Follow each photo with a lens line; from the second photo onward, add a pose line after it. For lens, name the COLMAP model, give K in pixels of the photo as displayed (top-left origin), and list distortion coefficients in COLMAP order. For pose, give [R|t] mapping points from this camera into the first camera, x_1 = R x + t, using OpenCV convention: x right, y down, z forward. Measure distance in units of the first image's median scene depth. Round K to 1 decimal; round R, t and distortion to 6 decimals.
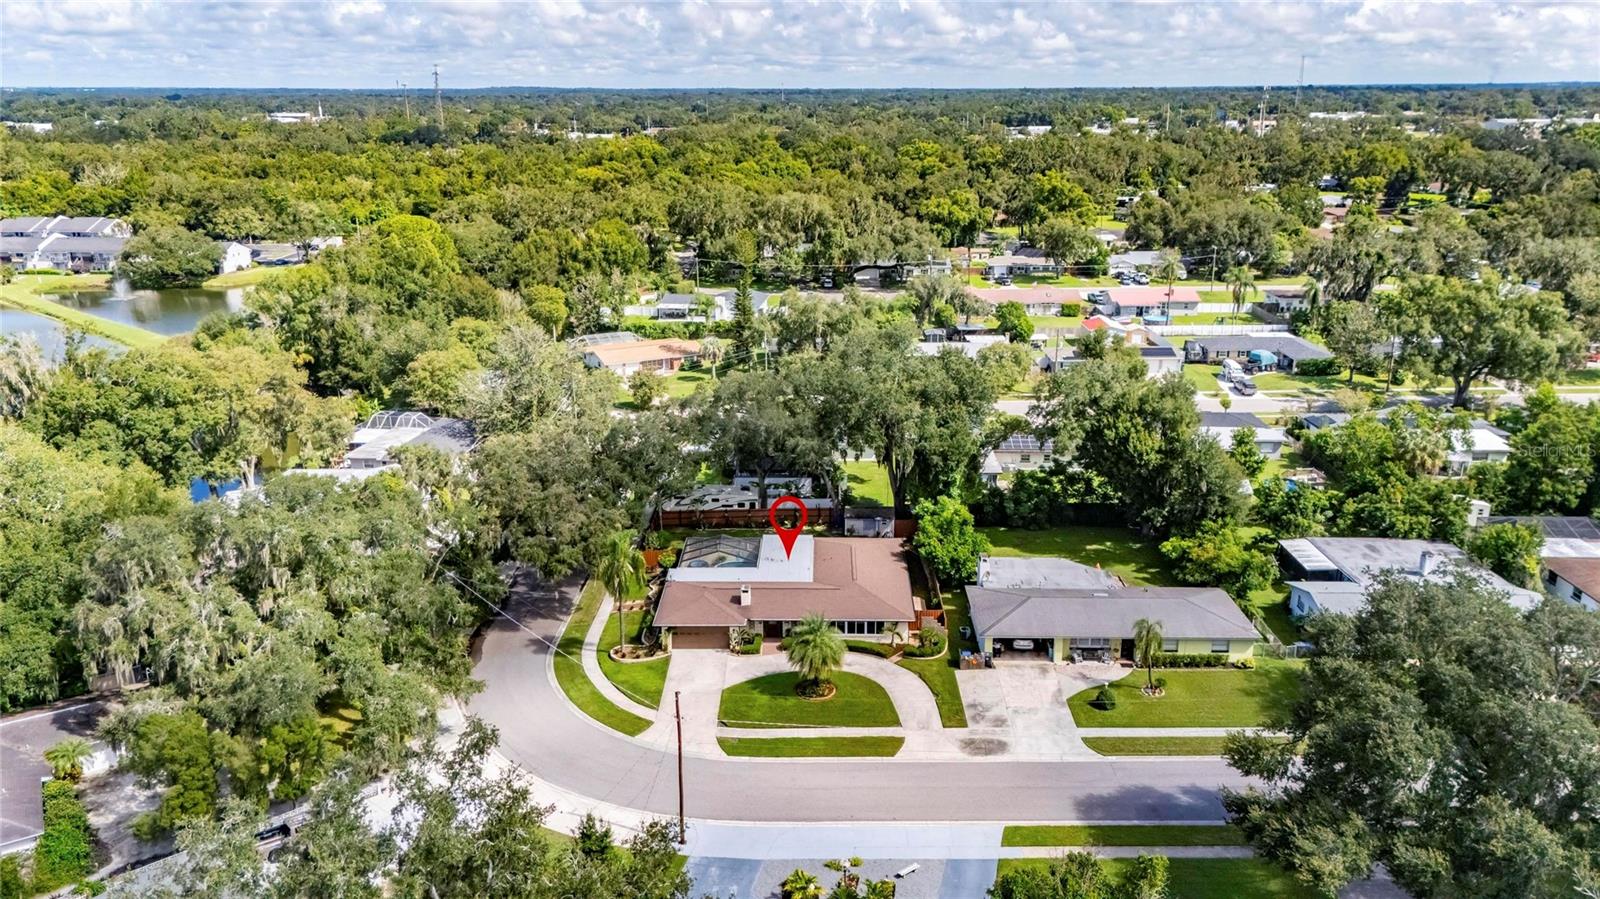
lens RADIAL K [[1177.5, 0, 799.1], [0, 1177.5, 450.0], [0, 0, 1]] dist [0.064433, -0.061447]
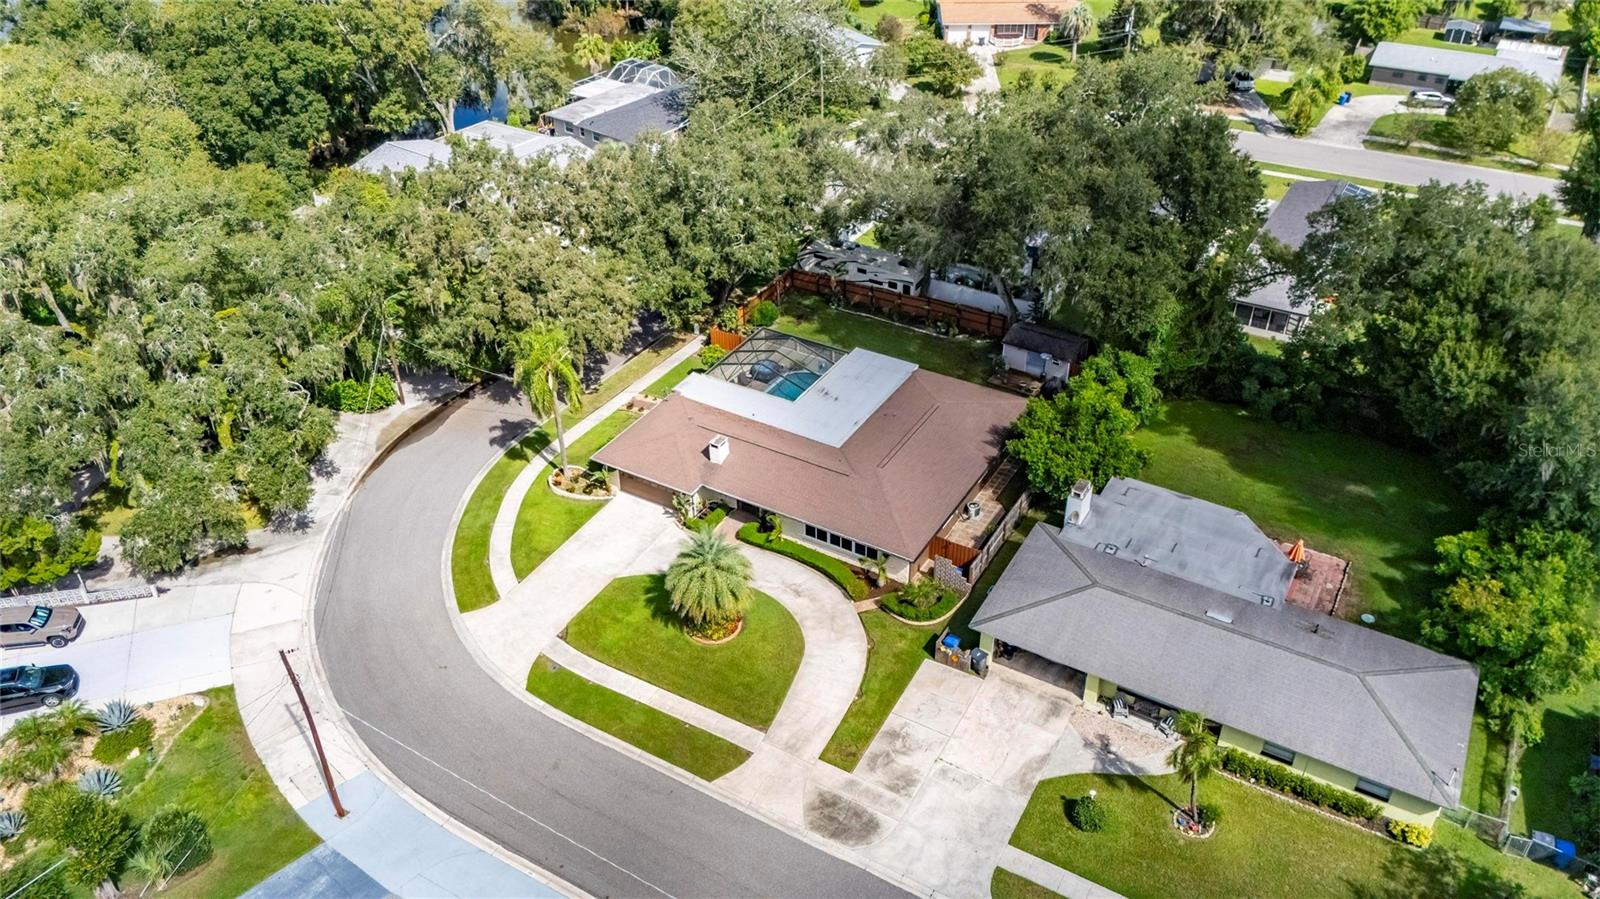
lens RADIAL K [[1177.5, 0, 799.6], [0, 1177.5, 451.0], [0, 0, 1]] dist [0.064433, -0.061447]
pose [[0.870193, 0.278130, -0.406704, 0.250422], [-0.136168, 0.929046, 0.343994, -0.111569], [0.473522, -0.243961, 0.846322, 0.362362]]
